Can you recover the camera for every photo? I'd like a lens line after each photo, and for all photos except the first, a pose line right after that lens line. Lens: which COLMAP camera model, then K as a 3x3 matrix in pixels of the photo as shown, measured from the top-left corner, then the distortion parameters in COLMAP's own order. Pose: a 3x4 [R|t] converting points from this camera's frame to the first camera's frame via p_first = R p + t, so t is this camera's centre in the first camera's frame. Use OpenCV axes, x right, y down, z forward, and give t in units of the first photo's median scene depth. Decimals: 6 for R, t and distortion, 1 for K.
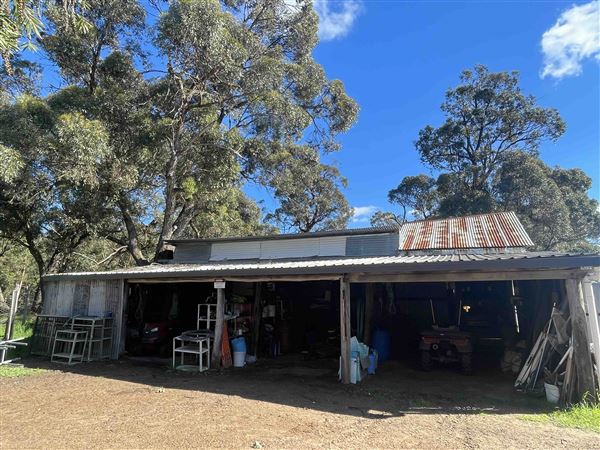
lens RADIAL K [[385.7, 0, 300.0], [0, 385.7, 225.0], [0, 0, 1]] dist [0.002940, 0.001405]
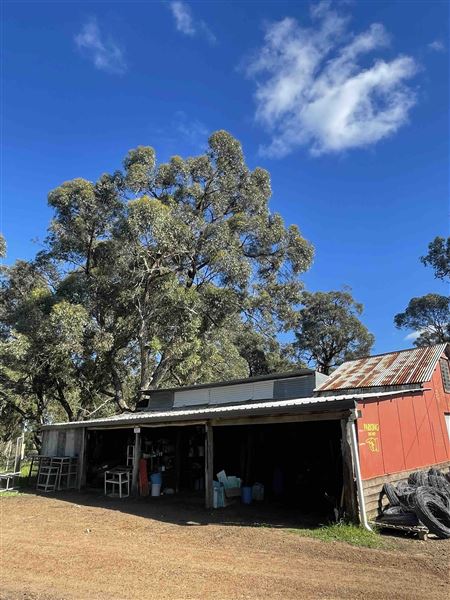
lens RADIAL K [[433.9, 0, 225.0], [0, 433.9, 300.0], [0, 0, 1]] dist [-0.000455, -0.003582]
pose [[0.941639, -0.121869, -0.313789, 0.506850], [0.081809, 0.987067, -0.137859, -0.046615], [0.326531, 0.104142, 0.939432, -0.287394]]
